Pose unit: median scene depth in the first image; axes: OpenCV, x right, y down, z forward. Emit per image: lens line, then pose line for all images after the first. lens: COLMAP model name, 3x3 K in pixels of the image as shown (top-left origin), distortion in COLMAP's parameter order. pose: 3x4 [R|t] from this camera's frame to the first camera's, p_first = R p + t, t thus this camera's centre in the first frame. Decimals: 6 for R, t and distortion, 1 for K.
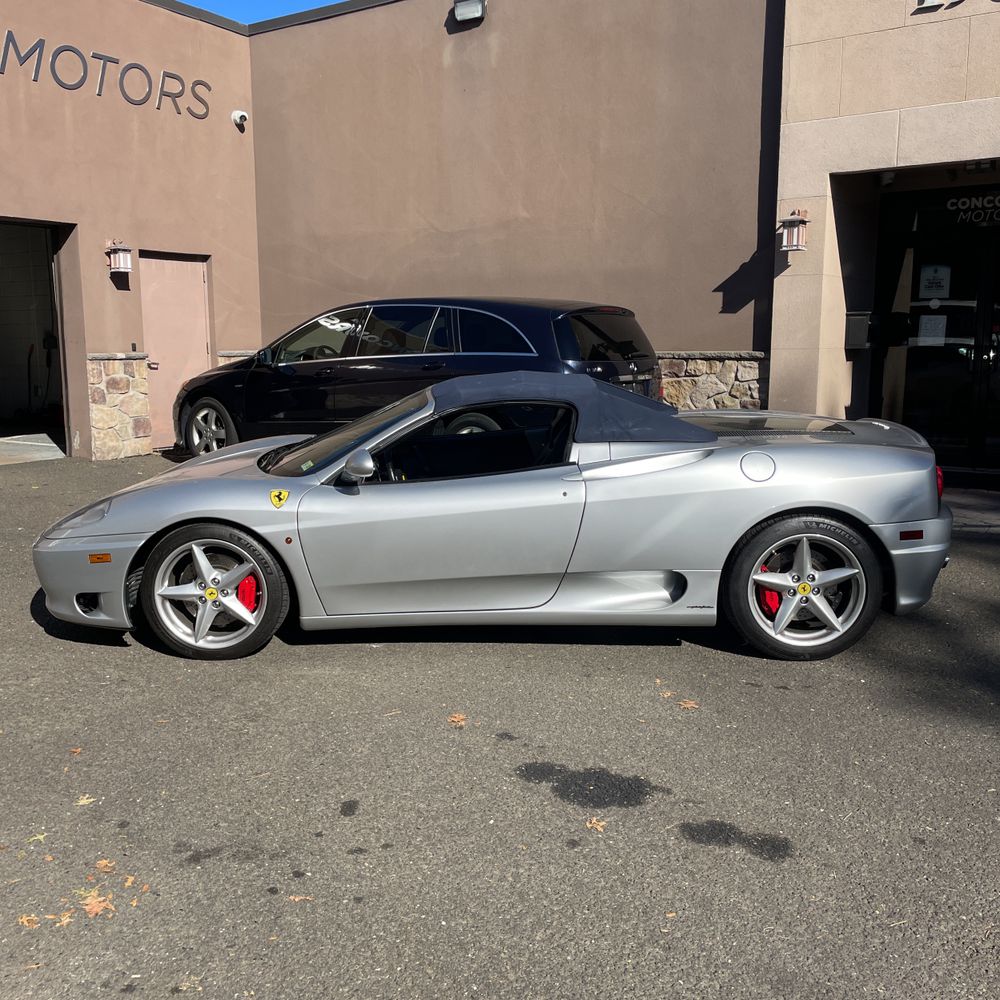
lens RADIAL K [[1010.1, 0, 503.8], [0, 1010.1, 497.8], [0, 0, 1]] dist [0.097134, -0.155619]
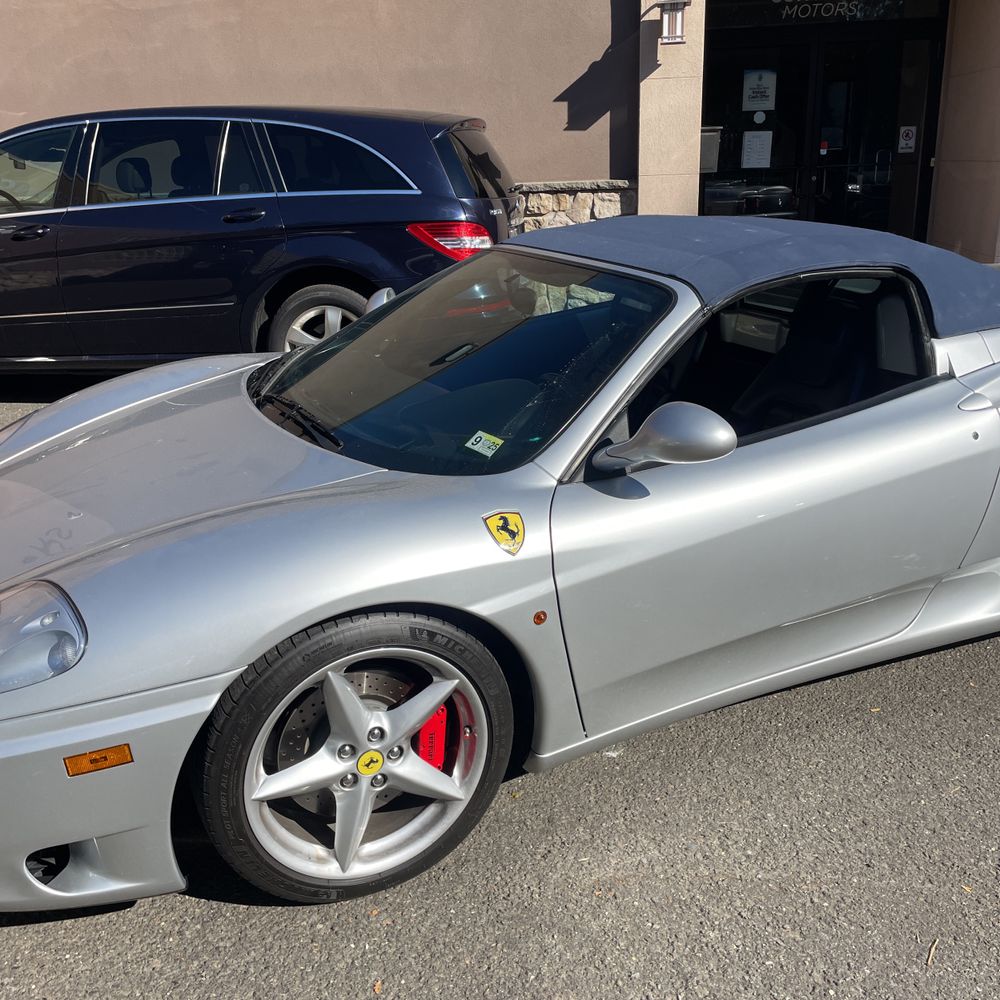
lens RADIAL K [[1000.2, 0, 502.9], [0, 1000.2, 492.2], [0, 0, 1]] dist [0.090871, -0.121848]
pose [[0.892202, -0.162005, 0.421579, -0.206058], [0.097406, 0.980506, 0.170646, -0.046900], [-0.441007, -0.111187, 0.890590, 0.304930]]
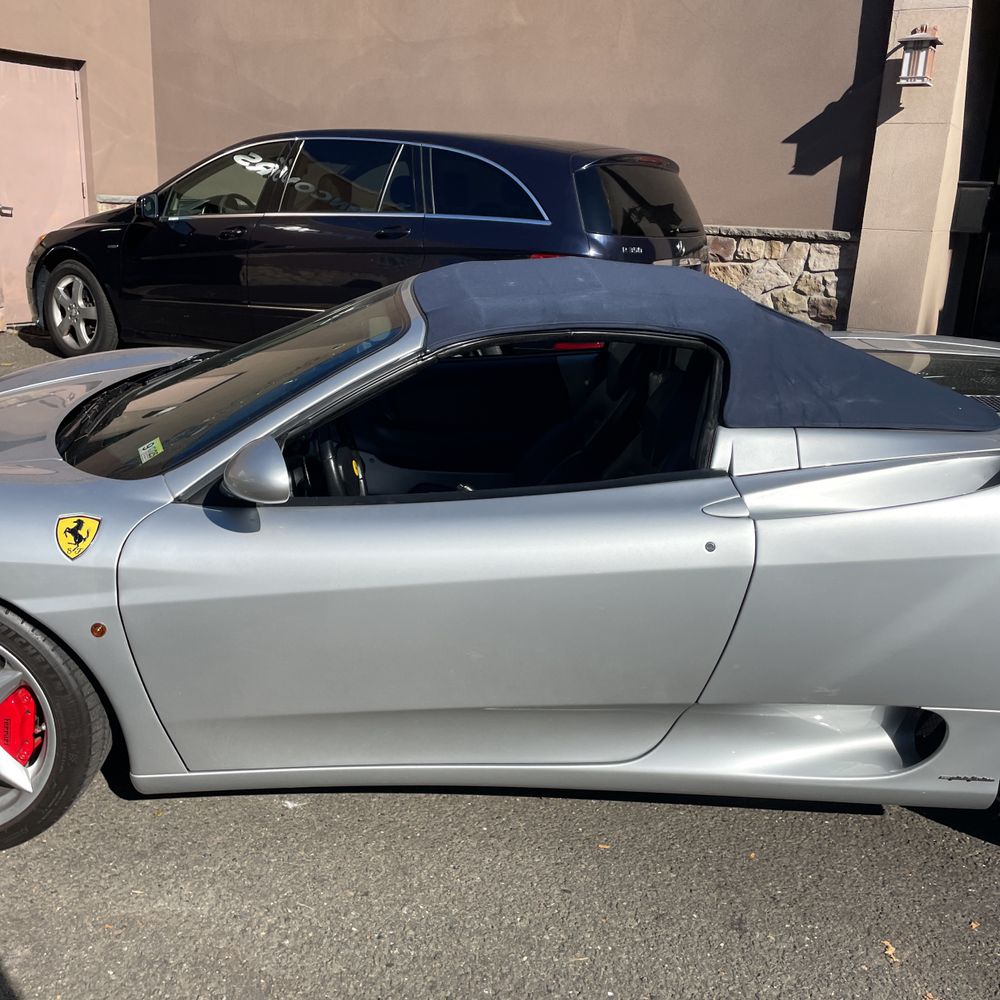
lens RADIAL K [[1000.2, 0, 502.9], [0, 1000.2, 492.2], [0, 0, 1]] dist [0.090871, -0.121848]
pose [[0.997470, 0.028478, 0.065128, -0.032009], [-0.036500, 0.991421, 0.125509, -0.041021], [-0.060995, -0.127569, 0.989952, 0.276638]]
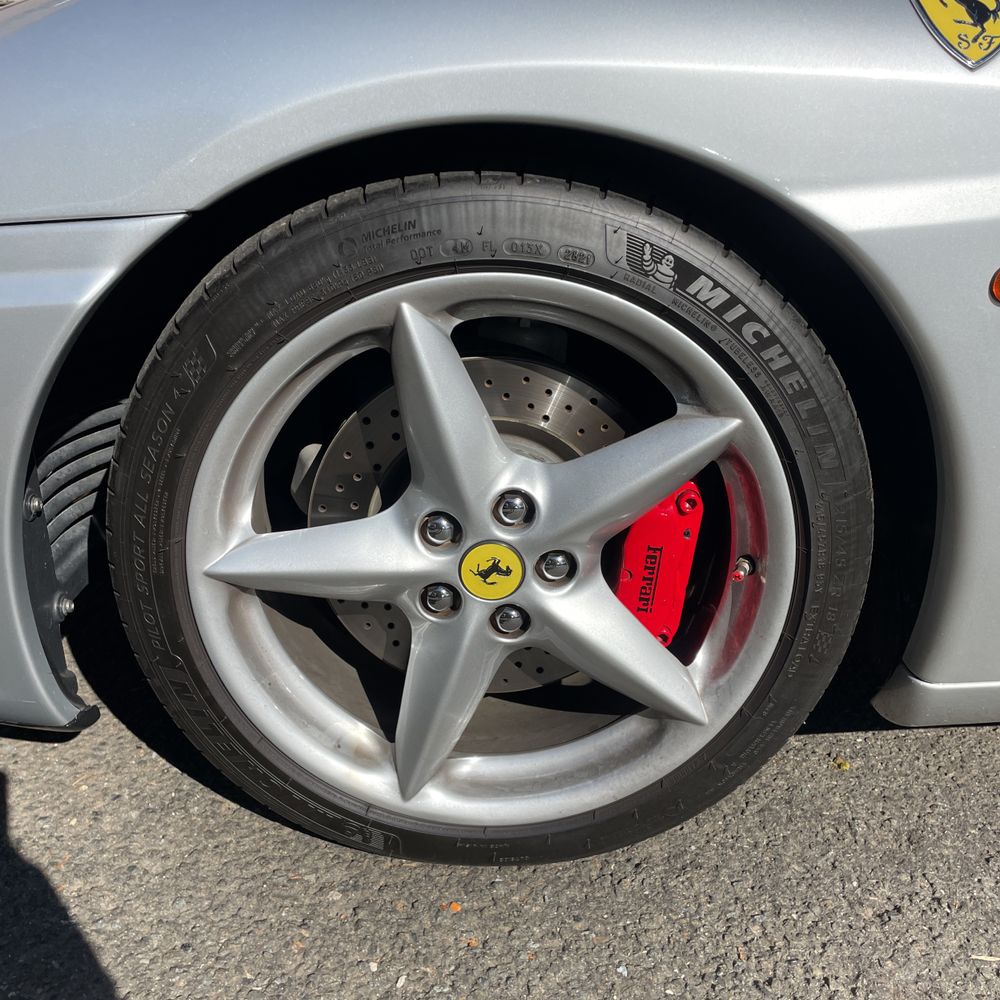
lens RADIAL K [[1010.1, 0, 503.8], [0, 1010.1, 497.8], [0, 0, 1]] dist [0.097134, -0.155619]
pose [[0.998686, 0.007279, 0.050732, -0.150951], [-0.017587, 0.978430, 0.205830, 0.021706], [-0.048139, -0.206452, 0.977272, 0.420154]]
